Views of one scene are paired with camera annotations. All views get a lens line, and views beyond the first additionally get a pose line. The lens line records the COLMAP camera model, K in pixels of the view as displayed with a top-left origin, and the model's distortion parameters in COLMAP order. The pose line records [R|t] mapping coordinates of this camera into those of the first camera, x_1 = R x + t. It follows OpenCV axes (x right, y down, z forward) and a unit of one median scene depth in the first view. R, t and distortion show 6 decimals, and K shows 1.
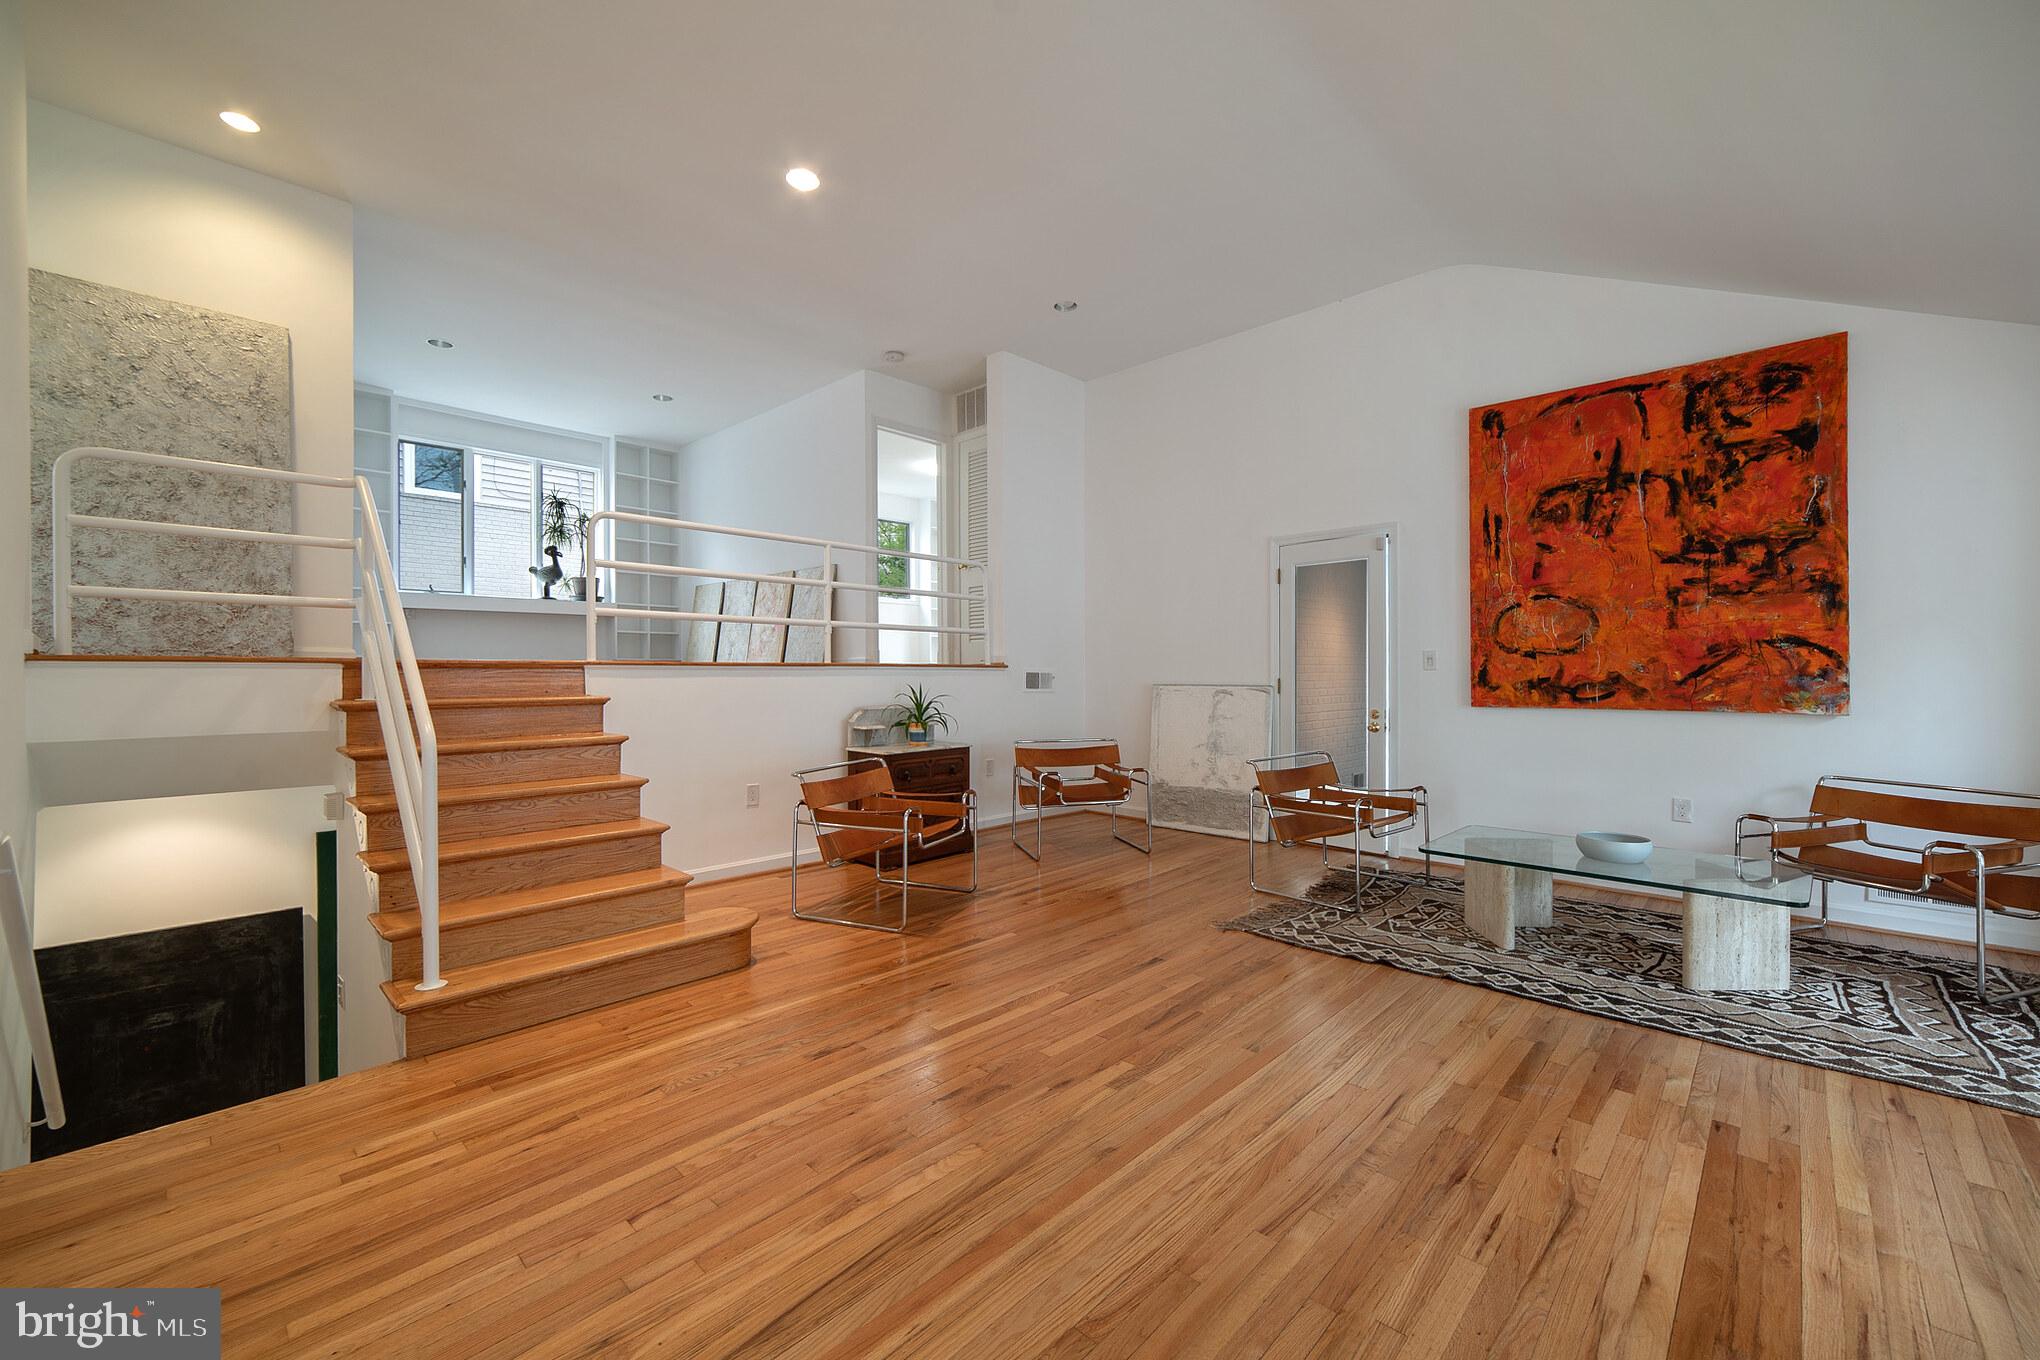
lens RADIAL K [[849.8, 0, 1016.1], [0, 849.8, 673.8], [0, 0, 1]] dist [-0.001375, 0.004992]
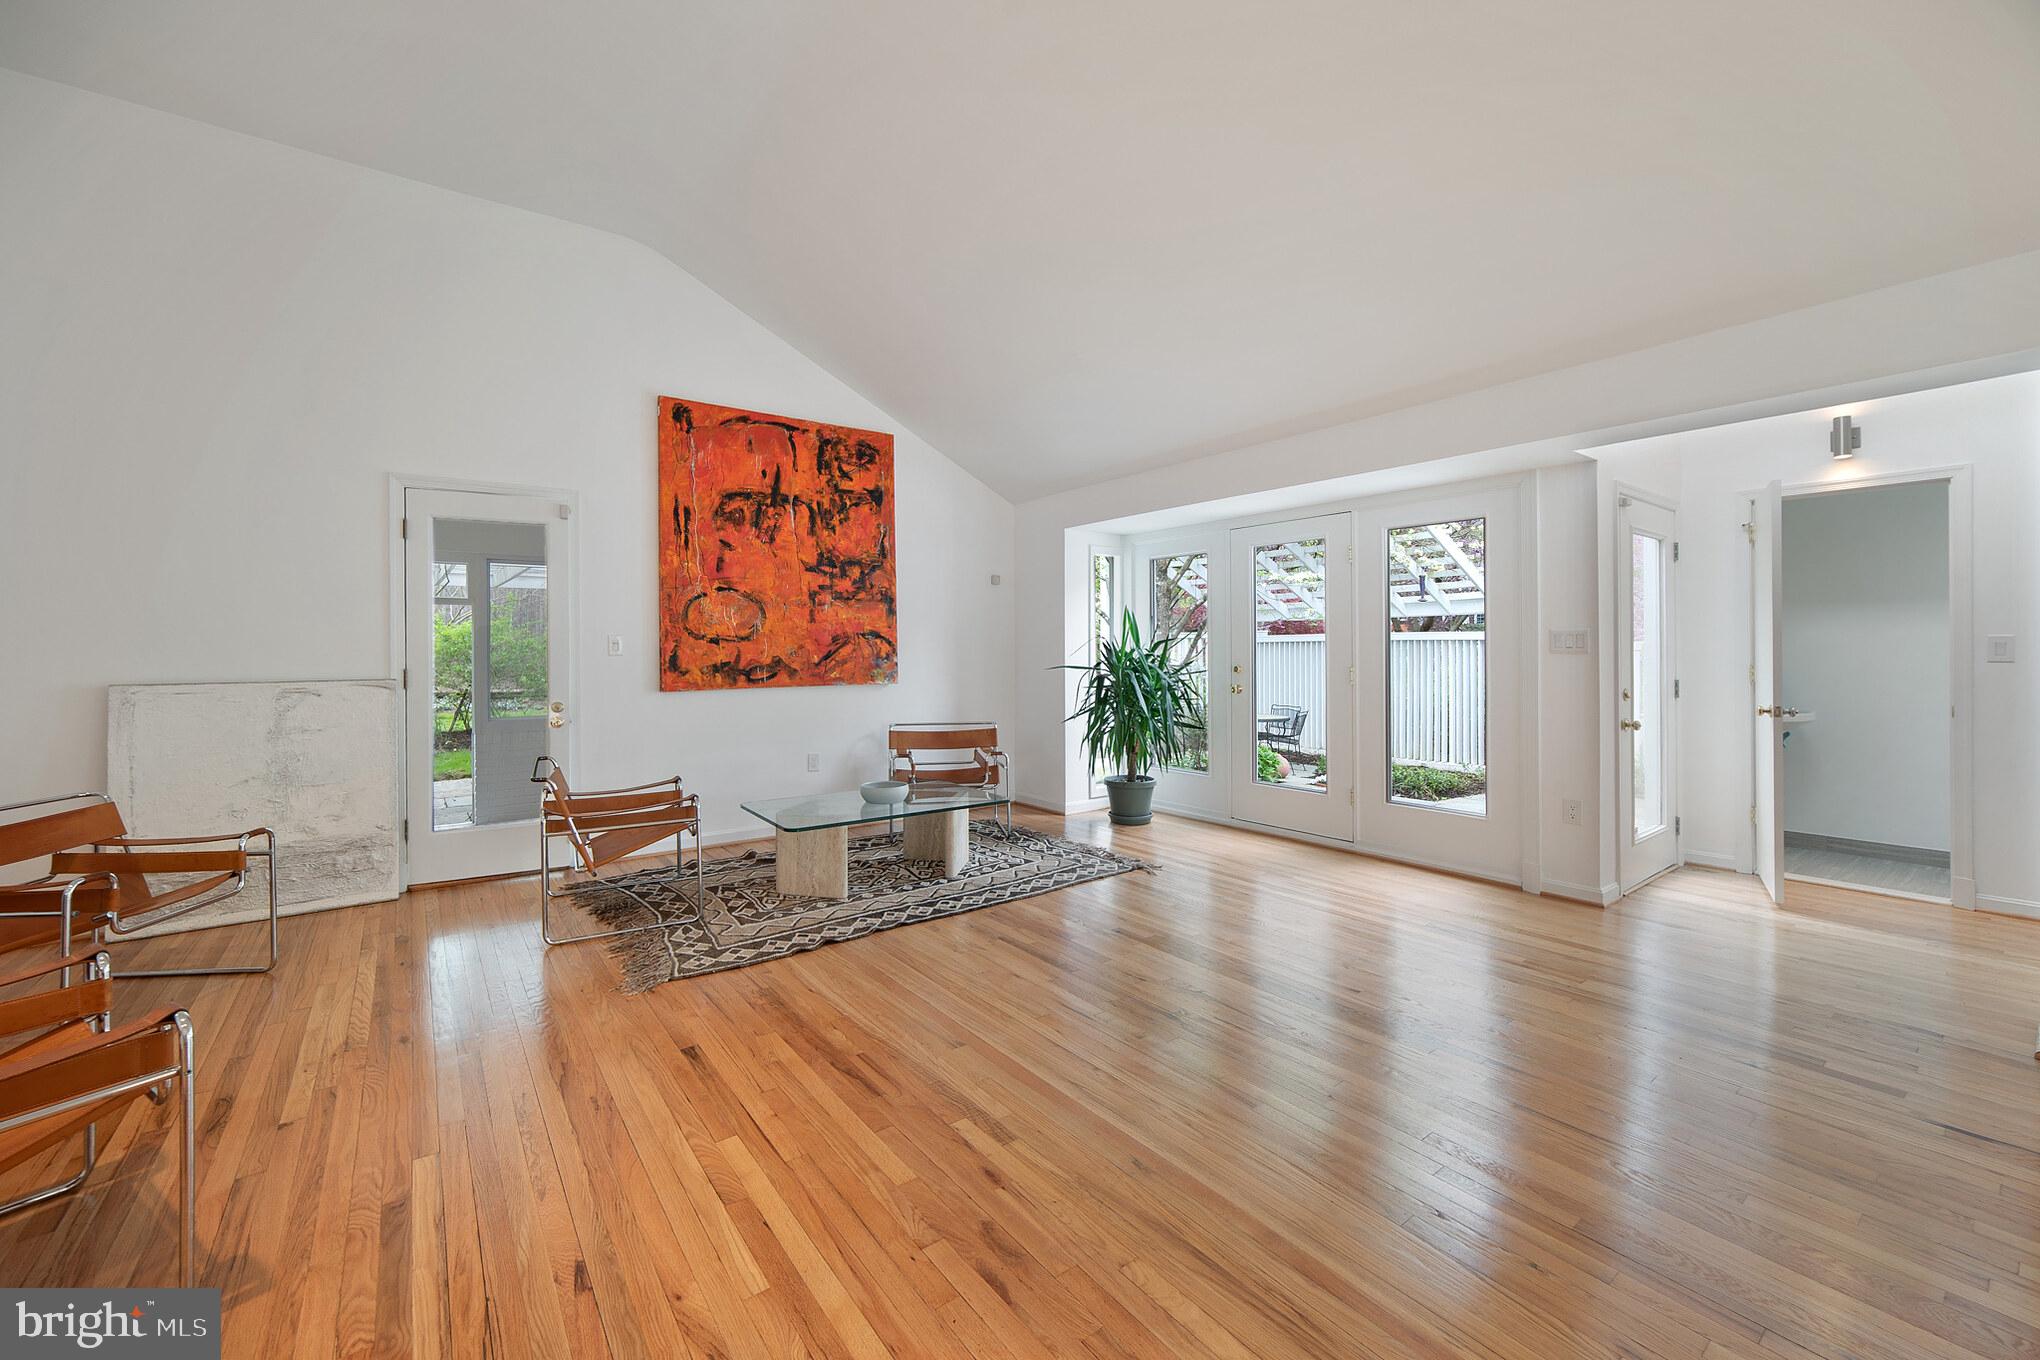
lens RADIAL K [[823.6, 0, 1025.3], [0, 823.6, 651.7], [0, 0, 1]] dist [-0.002492, 0.003482]
pose [[0.144071, -0.003910, 0.989560, -0.442861], [0.005239, 0.999981, 0.003188, -0.012070], [-0.989553, 0.004725, 0.144089, 0.528609]]
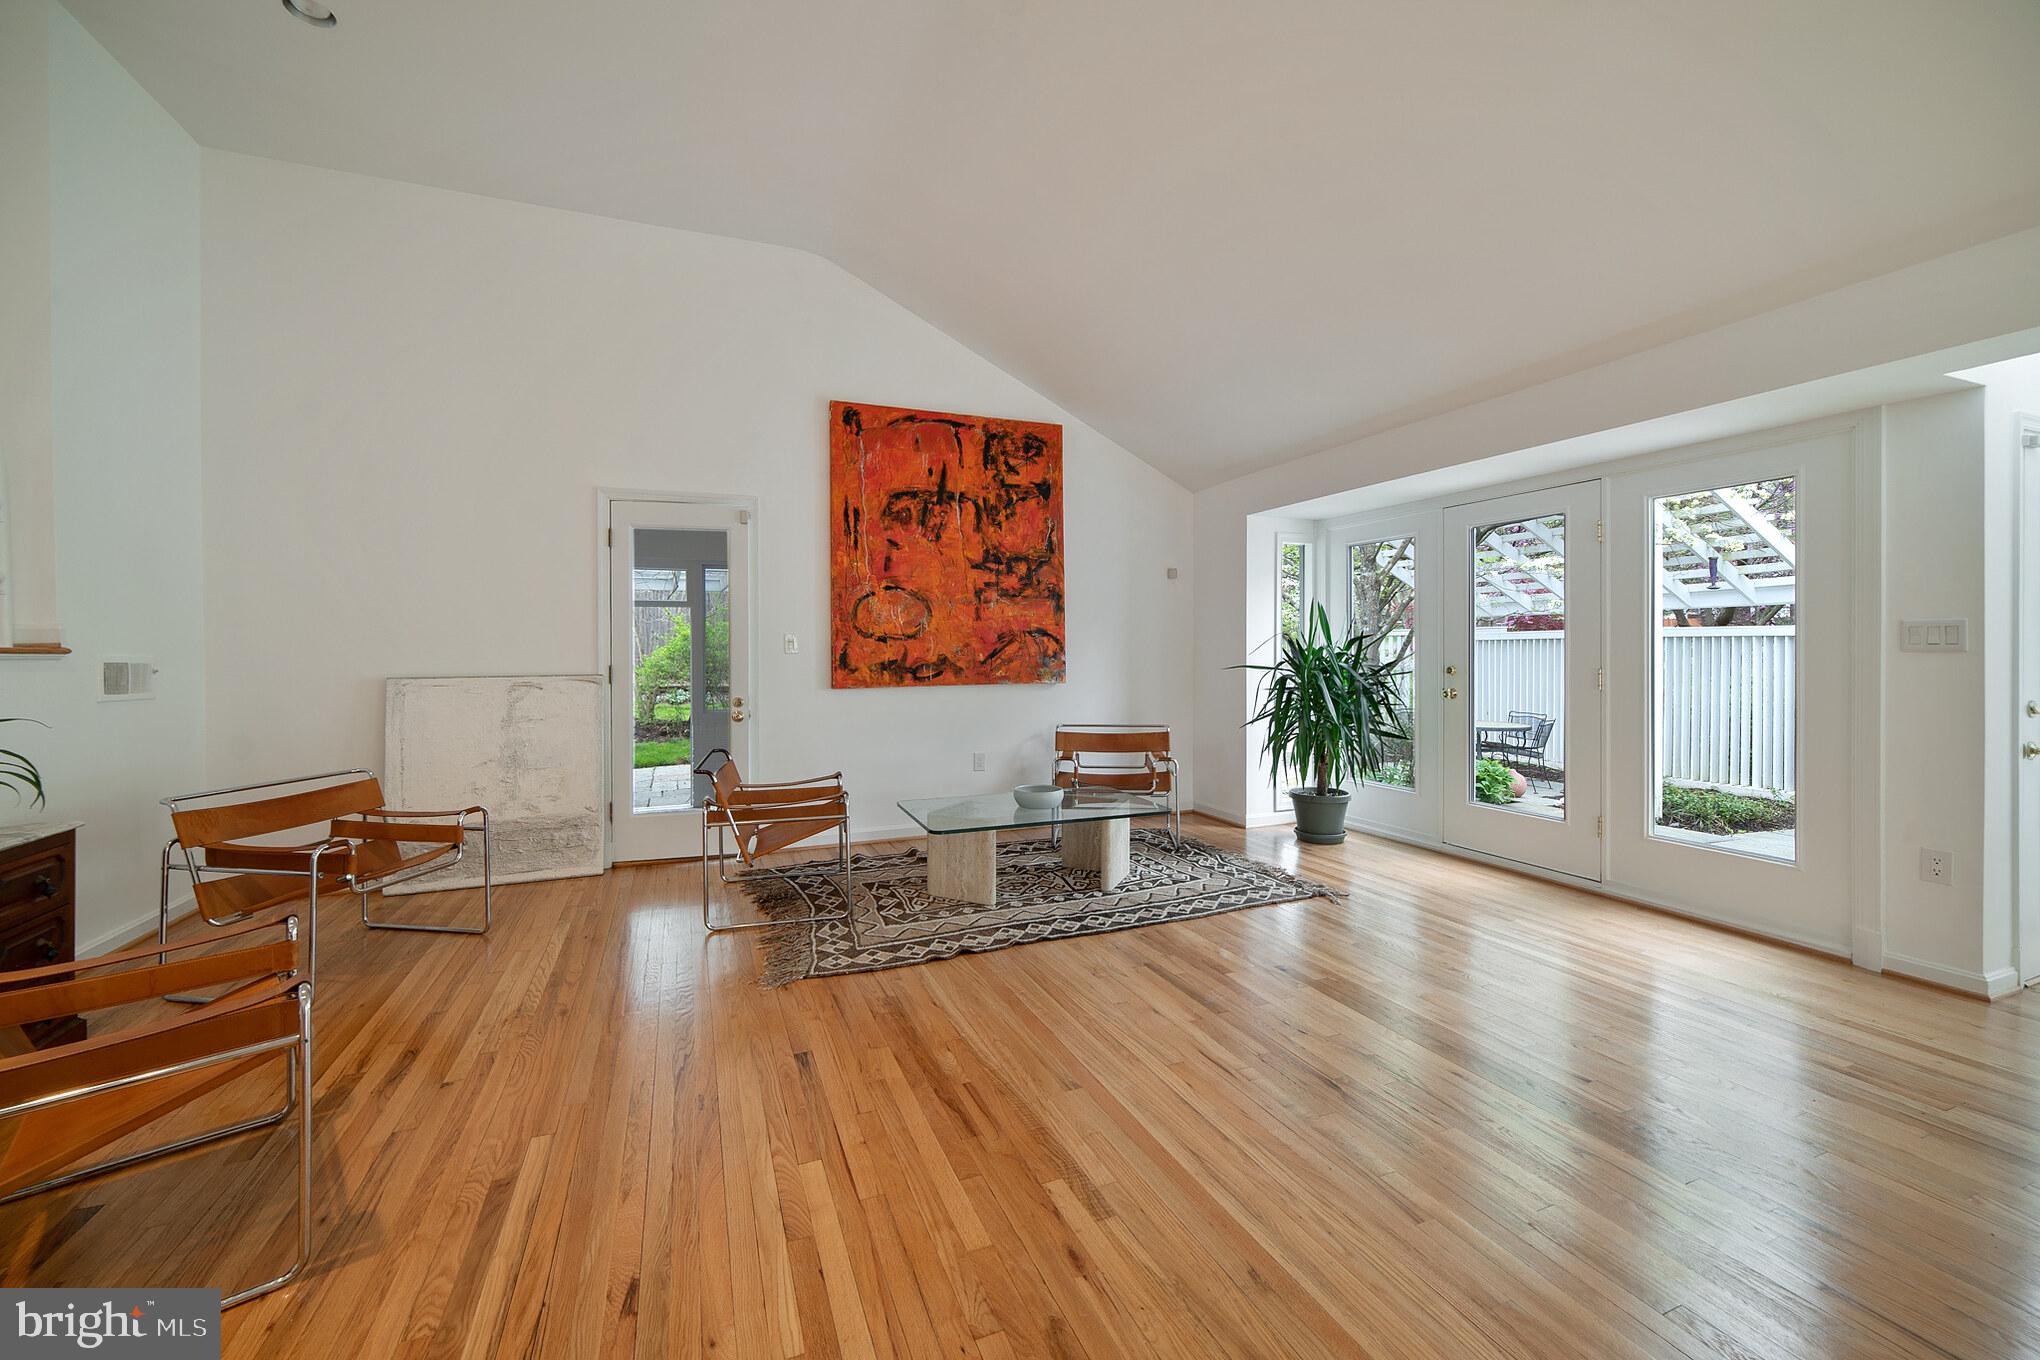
lens RADIAL K [[823.6, 0, 1025.3], [0, 823.6, 651.7], [0, 0, 1]] dist [-0.002492, 0.003482]
pose [[0.389698, -0.005878, 0.920924, -0.358959], [0.005262, 0.999978, 0.004156, -0.011578], [-0.920928, 0.003227, 0.389721, 0.478774]]
